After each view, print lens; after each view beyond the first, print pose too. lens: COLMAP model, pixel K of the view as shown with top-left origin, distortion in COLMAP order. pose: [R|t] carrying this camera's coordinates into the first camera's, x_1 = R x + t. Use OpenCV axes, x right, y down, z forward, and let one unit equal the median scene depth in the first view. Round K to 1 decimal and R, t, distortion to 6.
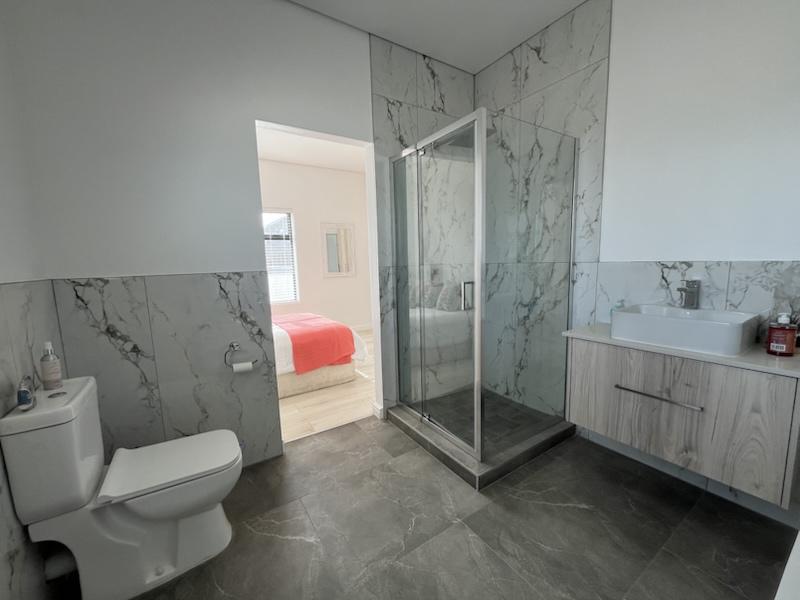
lens RADIAL K [[321.8, 0, 398.4], [0, 321.8, 302.2], [0, 0, 1]] dist [-0.001430, -0.000297]
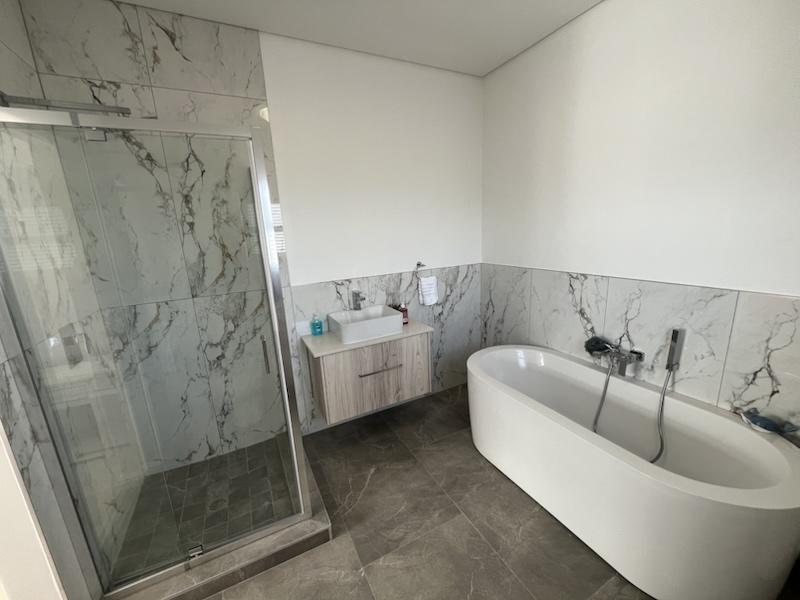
lens RADIAL K [[321.8, 0, 398.4], [0, 321.8, 302.2], [0, 0, 1]] dist [-0.001430, -0.000297]
pose [[0.100871, -0.201827, 0.974213, -0.437012], [0.173505, 0.967770, 0.182528, -0.202848], [-0.979654, 0.150619, 0.132638, 0.466280]]
